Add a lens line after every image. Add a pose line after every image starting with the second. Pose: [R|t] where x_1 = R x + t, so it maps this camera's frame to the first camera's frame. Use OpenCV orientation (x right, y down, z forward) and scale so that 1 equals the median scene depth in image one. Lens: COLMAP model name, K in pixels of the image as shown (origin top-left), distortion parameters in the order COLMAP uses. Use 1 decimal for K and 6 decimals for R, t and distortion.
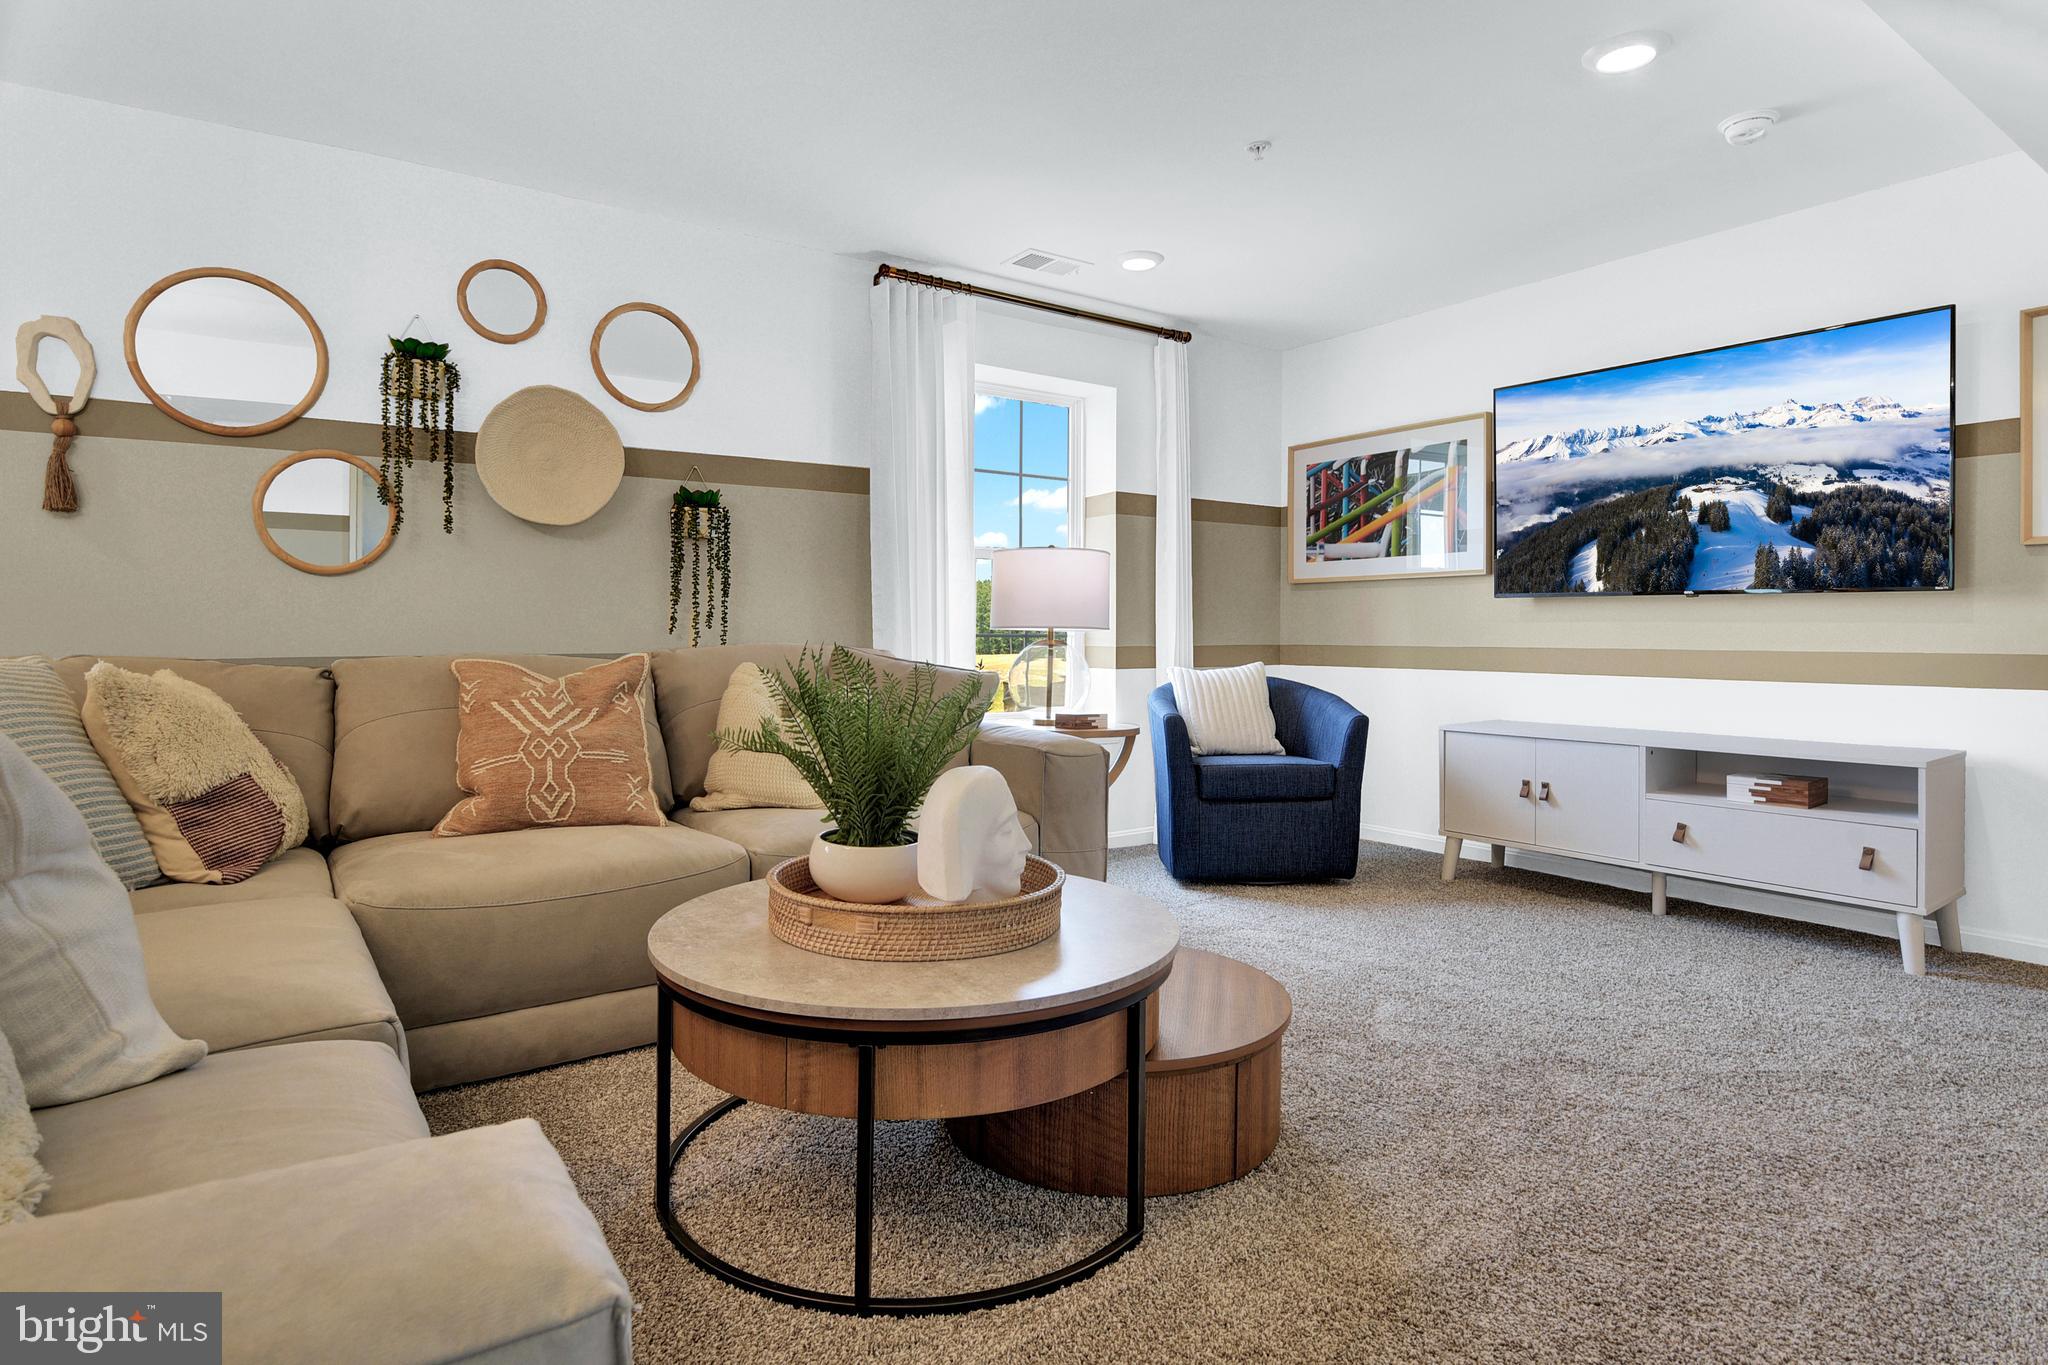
lens RADIAL K [[1075.4, 0, 1028.1], [0, 1075.4, 630.7], [0, 0, 1]] dist [-0.005600, -0.001031]
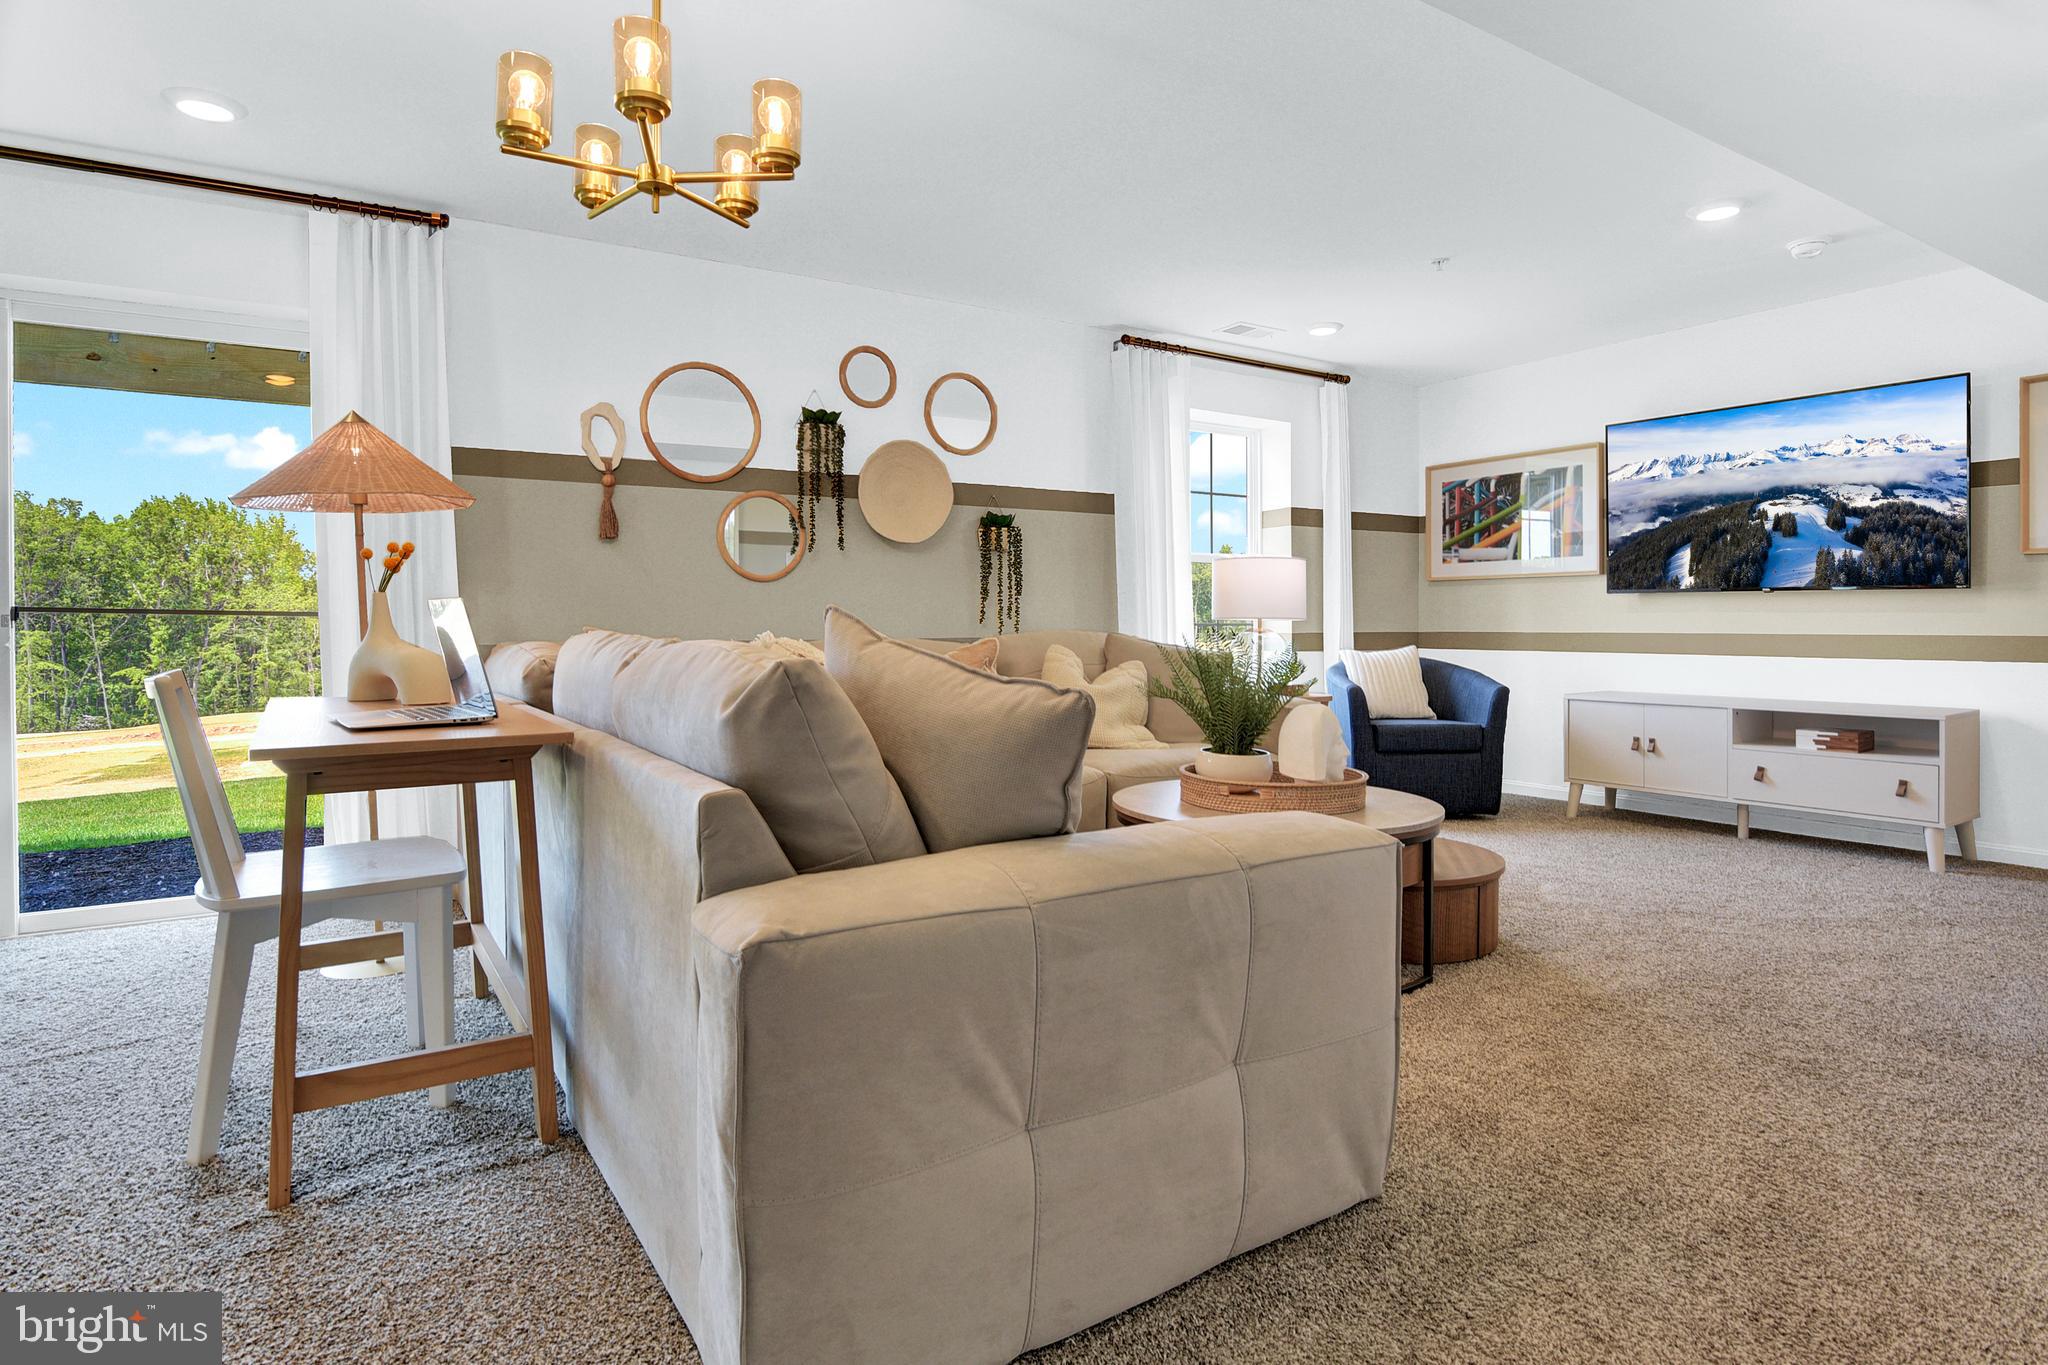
lens RADIAL K [[1115.4, 0, 1034.5], [0, 1115.4, 622.5], [0, 0, 1]] dist [-0.006826, -0.000246]
pose [[0.999465, -0.002701, -0.032584, -0.207208], [0.002677, 0.999996, -0.000807, 0.002887], [0.032586, 0.000720, 0.999469, -0.344410]]
